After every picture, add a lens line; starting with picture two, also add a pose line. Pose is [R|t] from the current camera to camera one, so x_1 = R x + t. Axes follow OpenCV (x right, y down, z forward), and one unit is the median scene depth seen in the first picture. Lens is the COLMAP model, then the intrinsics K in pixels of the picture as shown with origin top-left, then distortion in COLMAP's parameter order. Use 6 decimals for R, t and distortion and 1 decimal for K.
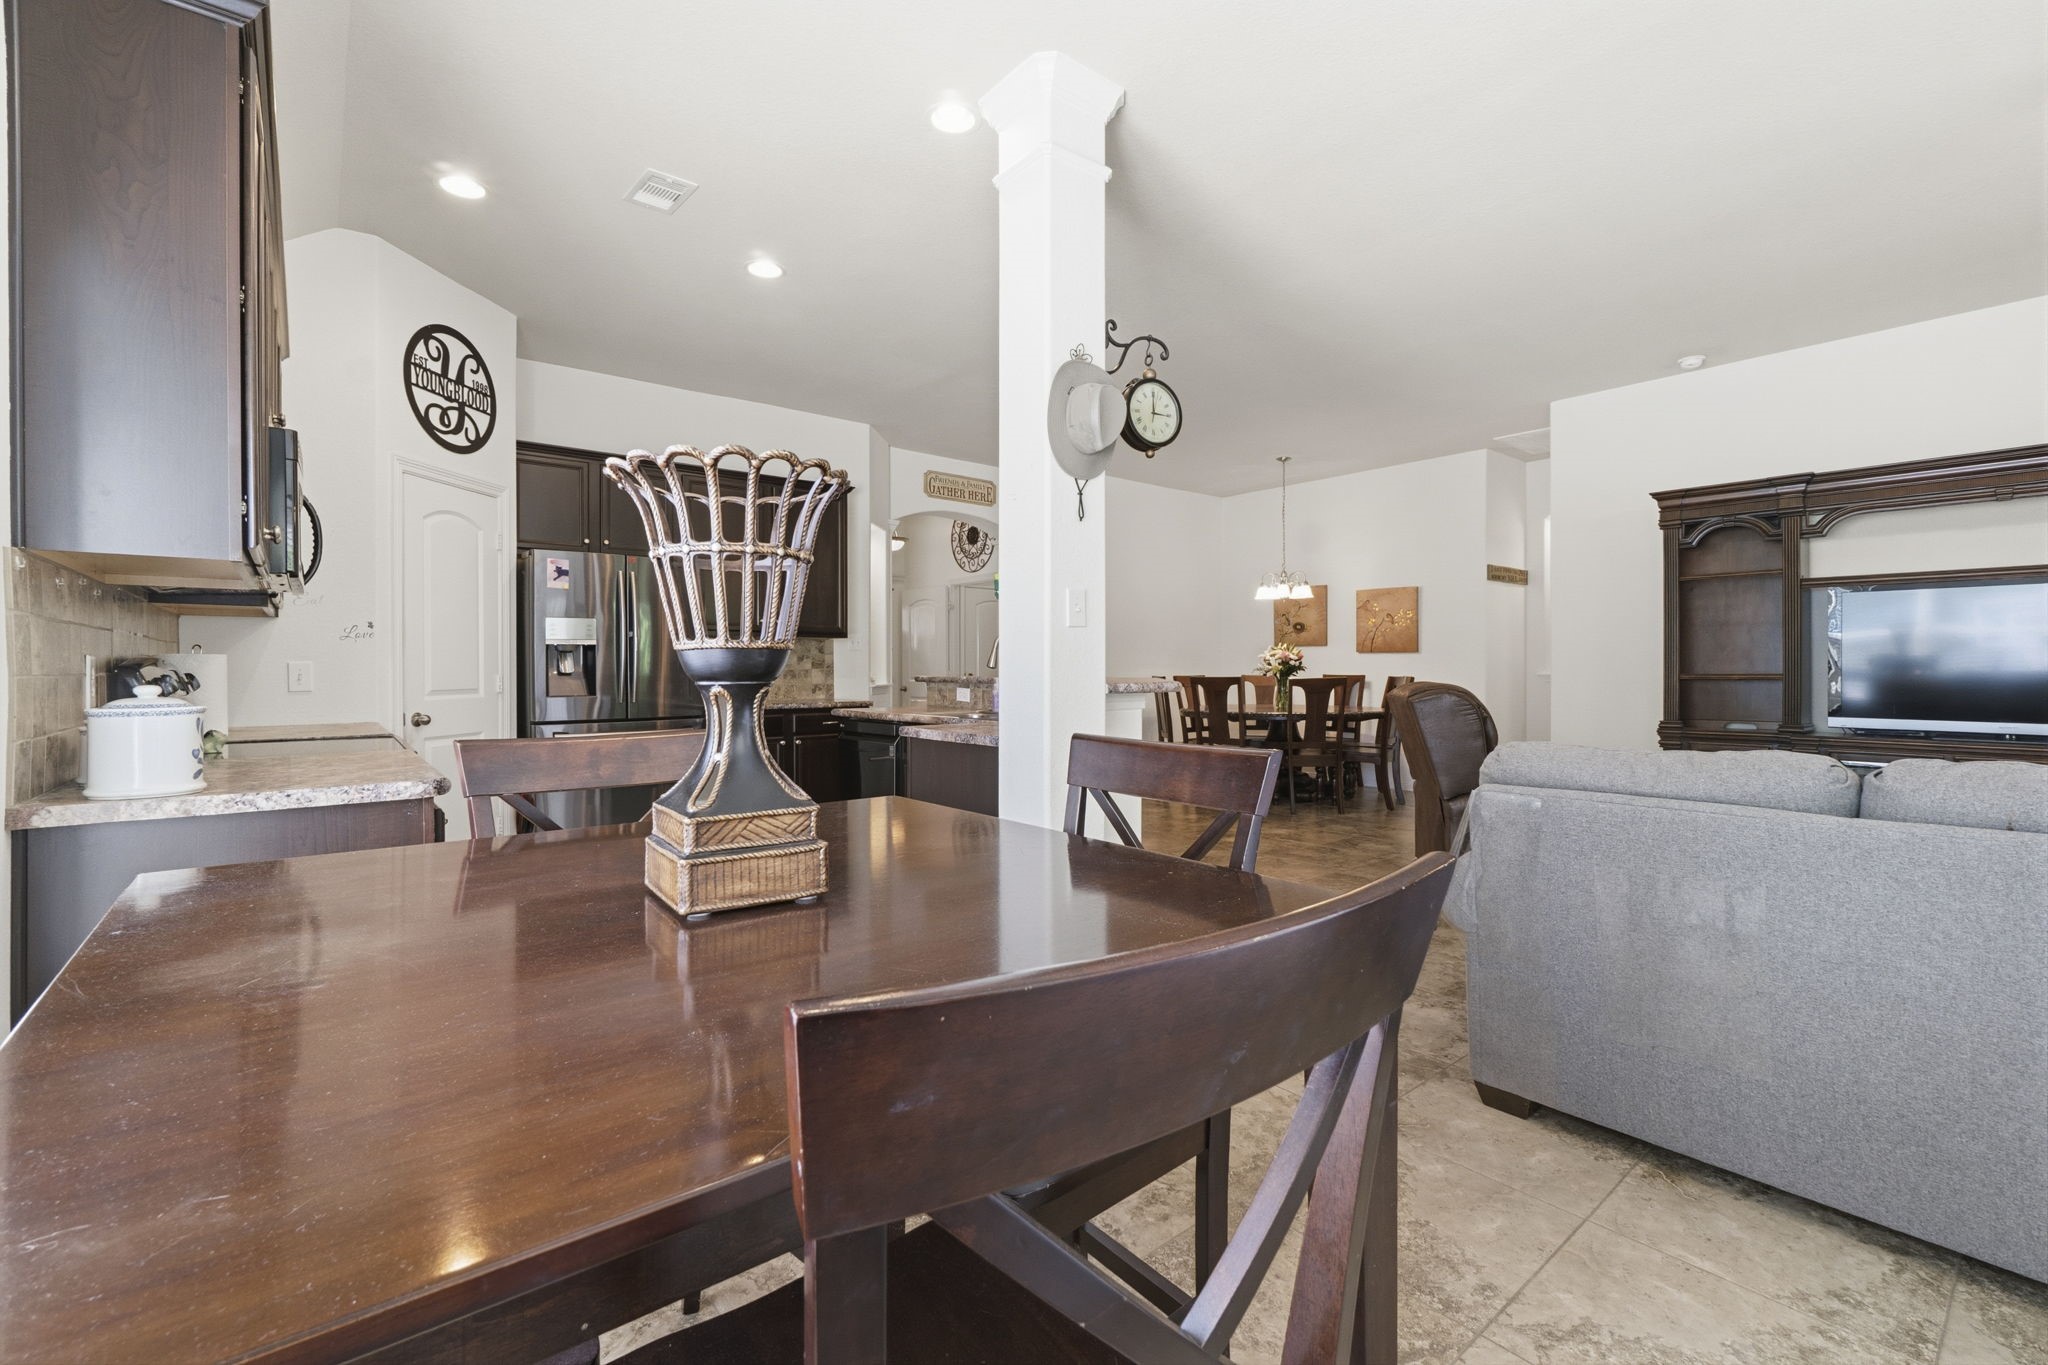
lens RADIAL K [[882.7, 0, 994.7], [0, 882.7, 673.2], [0, 0, 1]] dist [0.002072, 0.000363]
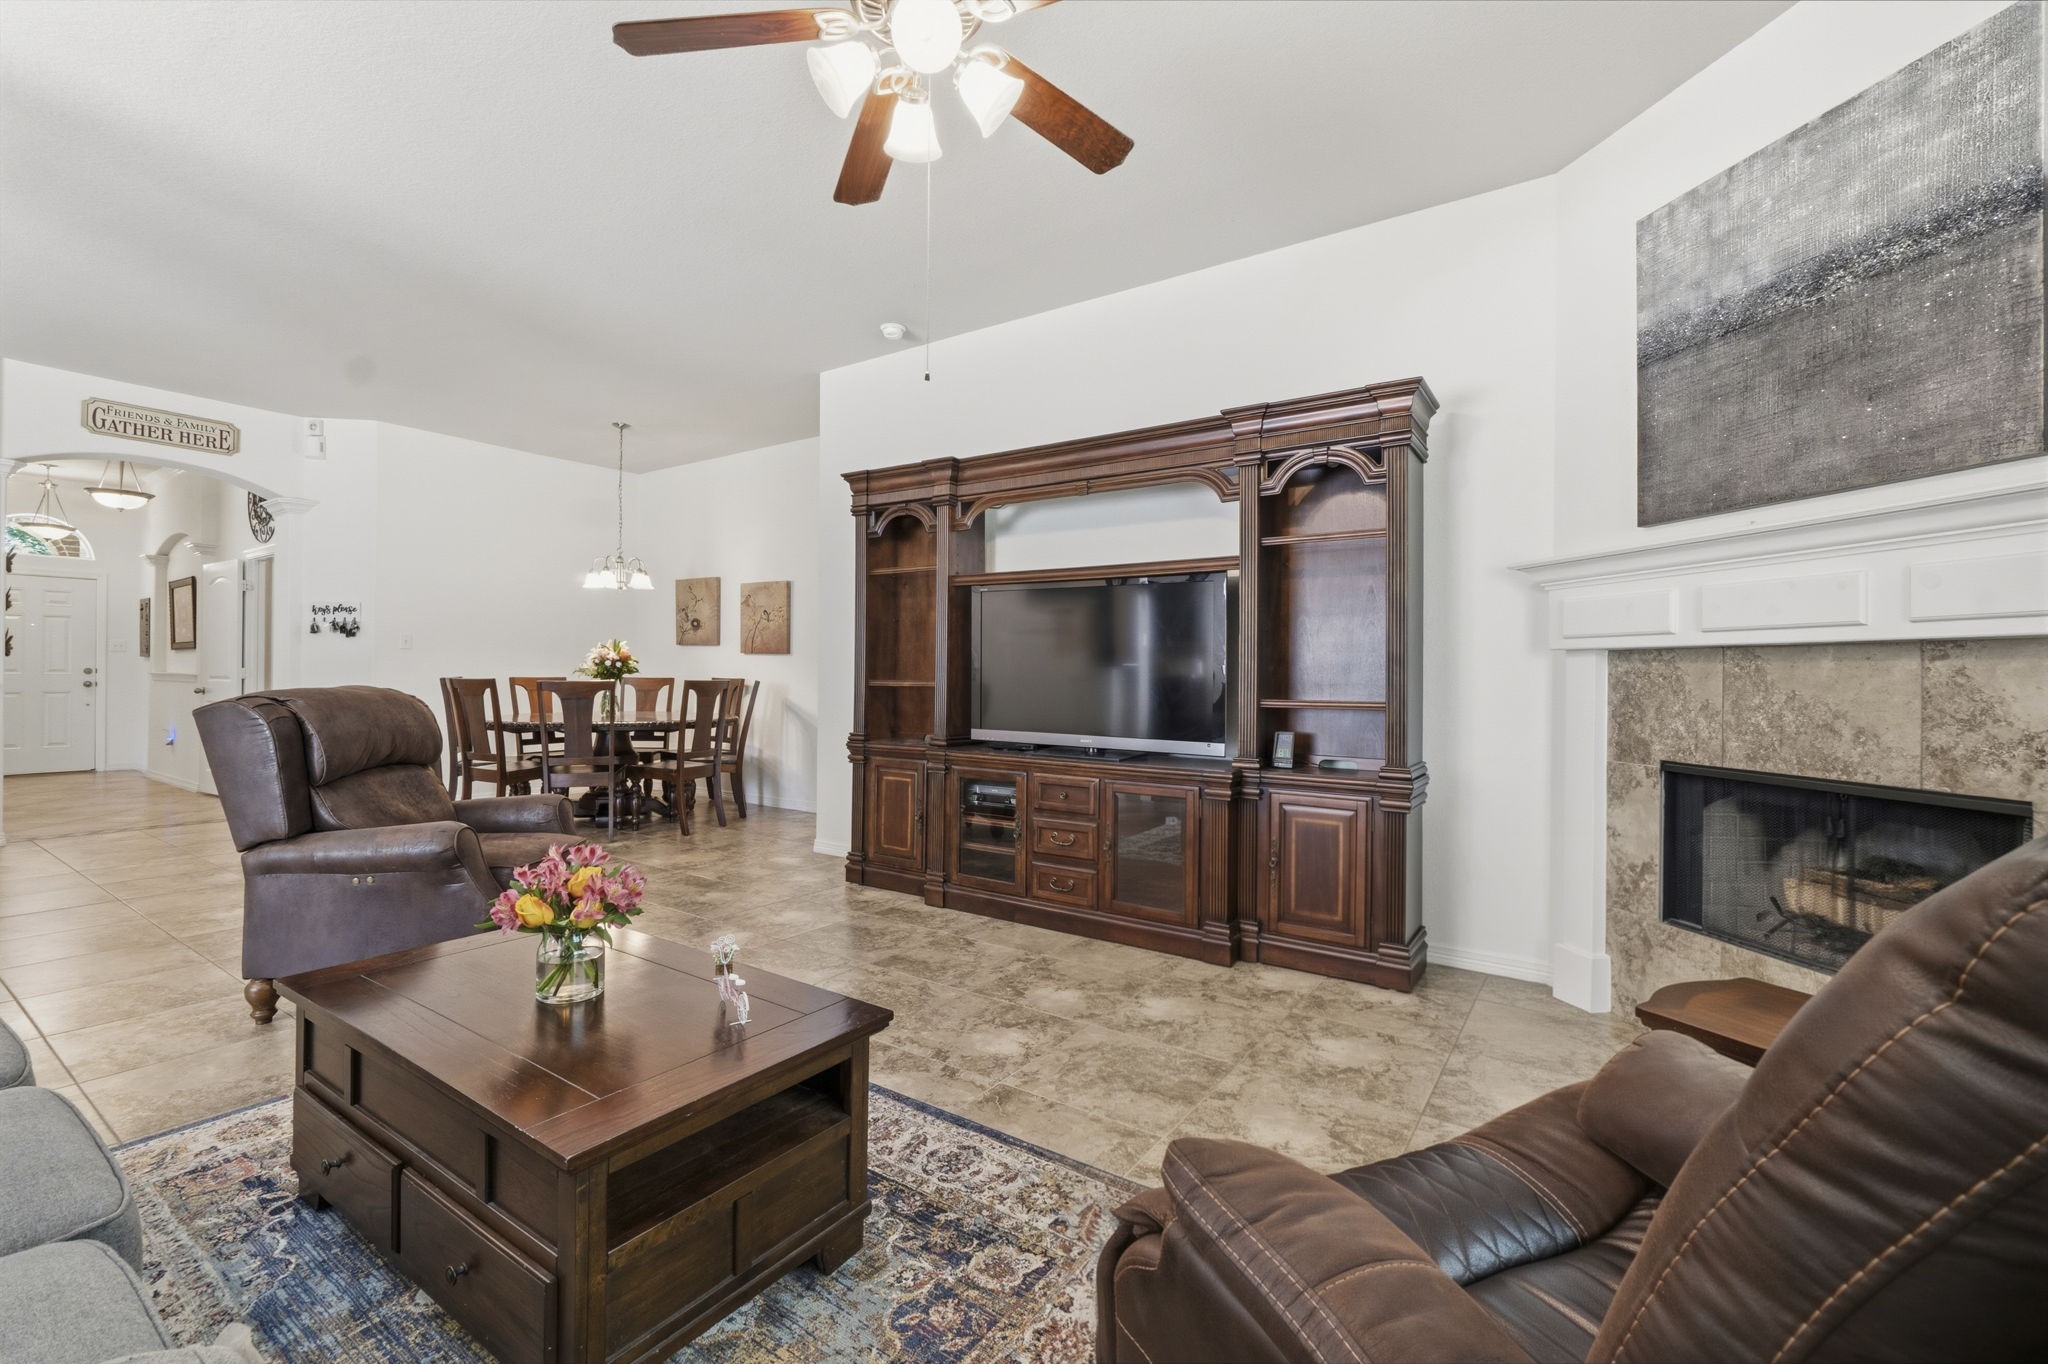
lens RADIAL K [[882.7, 0, 1021.6], [0, 882.7, 670.9], [0, 0, 1]] dist [0.002072, 0.000363]
pose [[0.963816, 0.011111, 0.266337, 0.474161], [-0.009439, 0.999927, -0.007557, -0.001628], [-0.266402, 0.004769, 0.963850, 0.073769]]
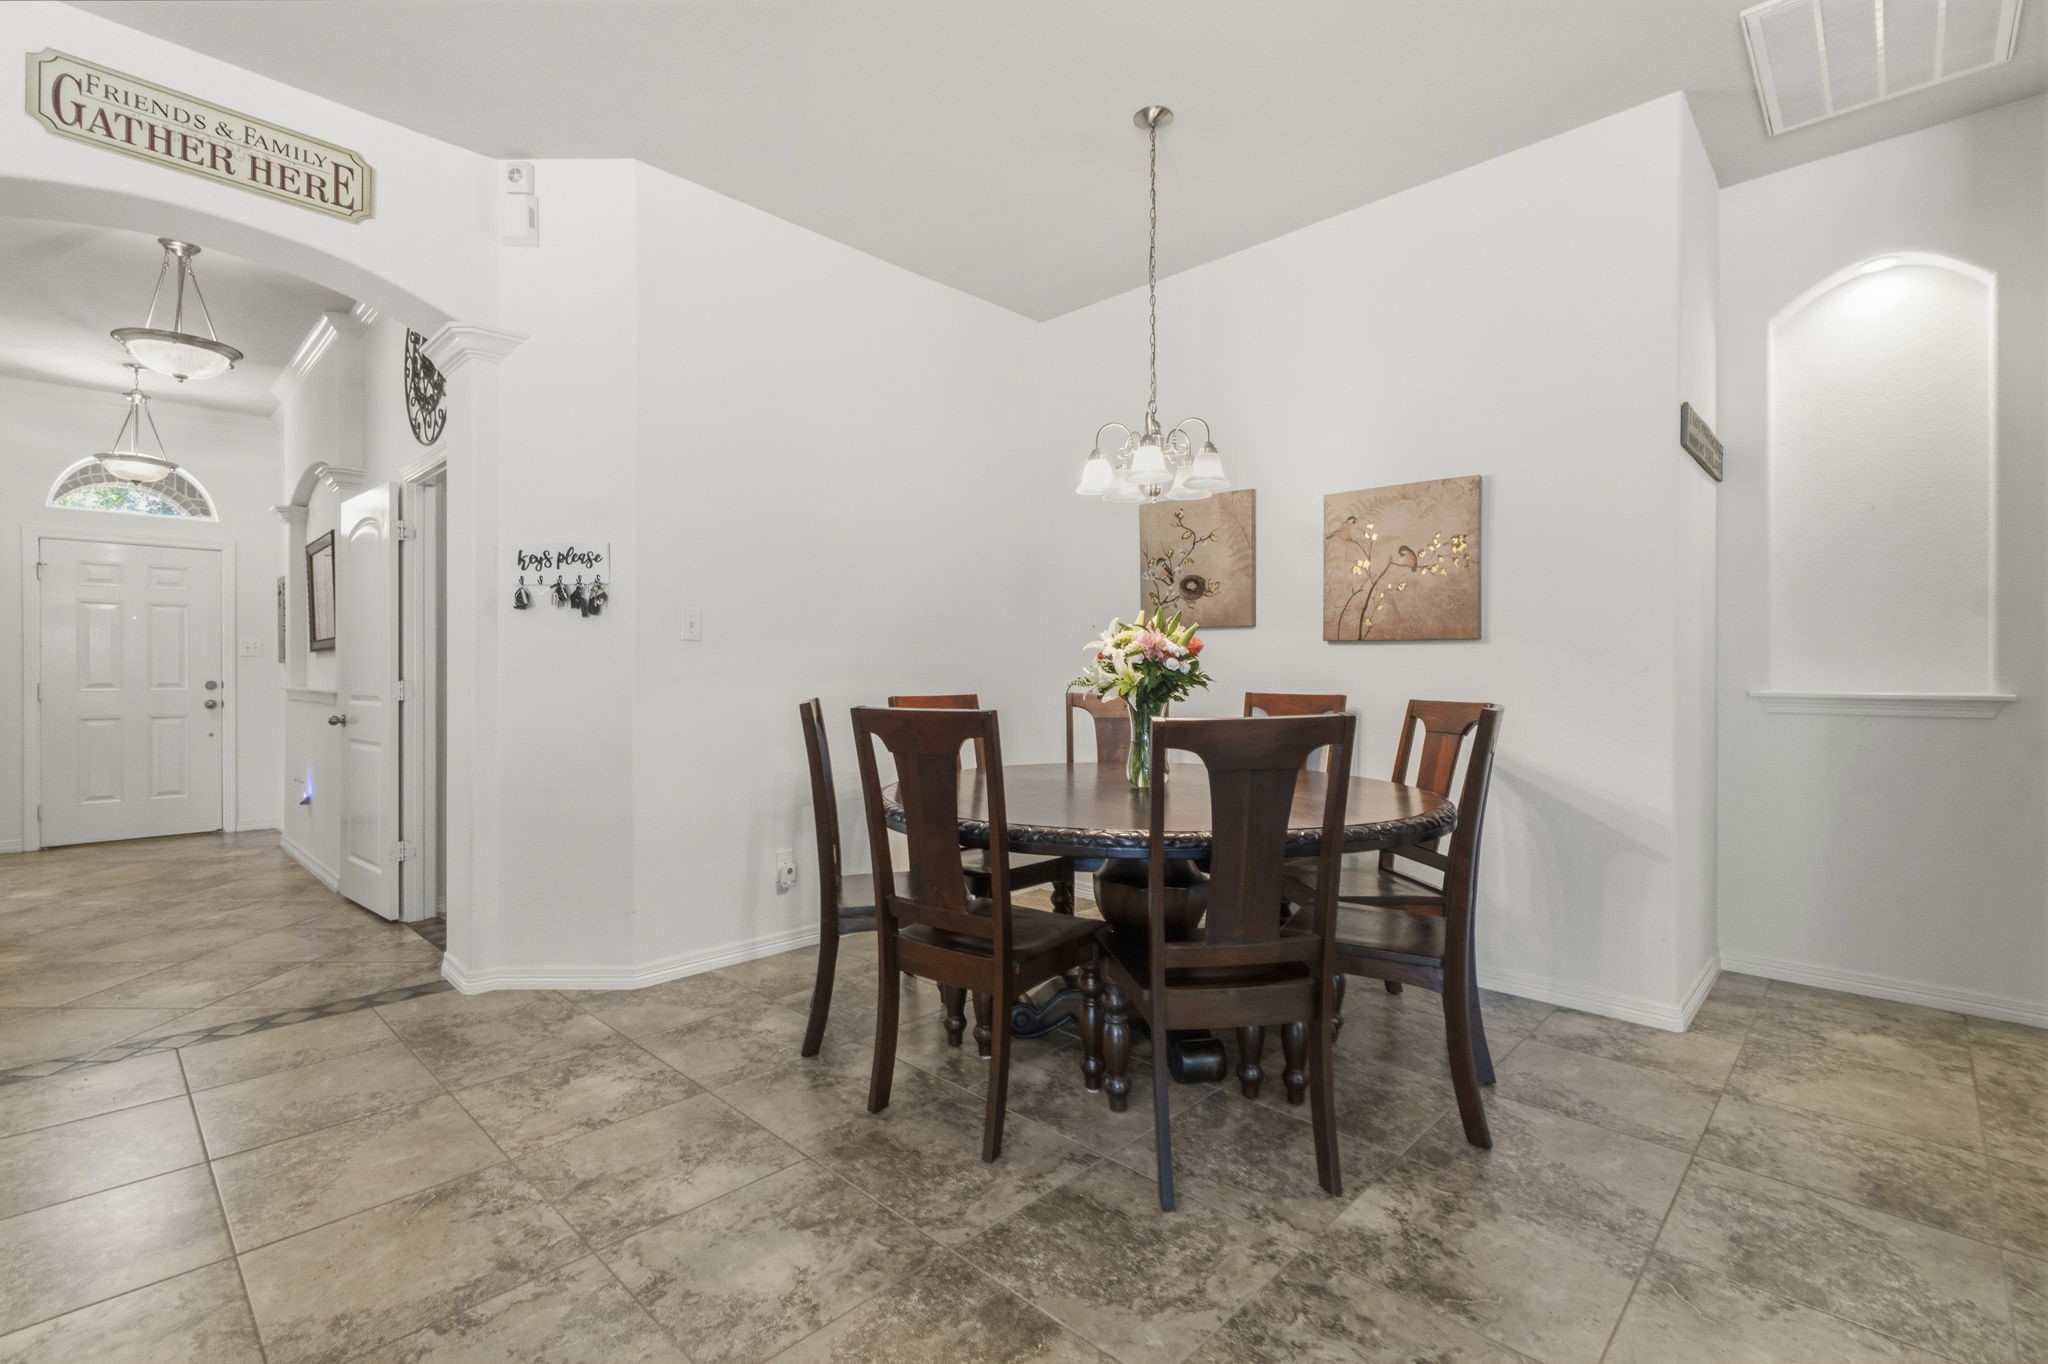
lens RADIAL K [[882.7, 0, 1003.8], [0, 882.7, 676.6], [0, 0, 1]] dist [0.002072, 0.000363]
pose [[0.993371, 0.001658, 0.114940, 0.222132], [-0.001601, 0.999999, -0.000589, -0.006706], [-0.114941, 0.000402, 0.993372, 0.636066]]
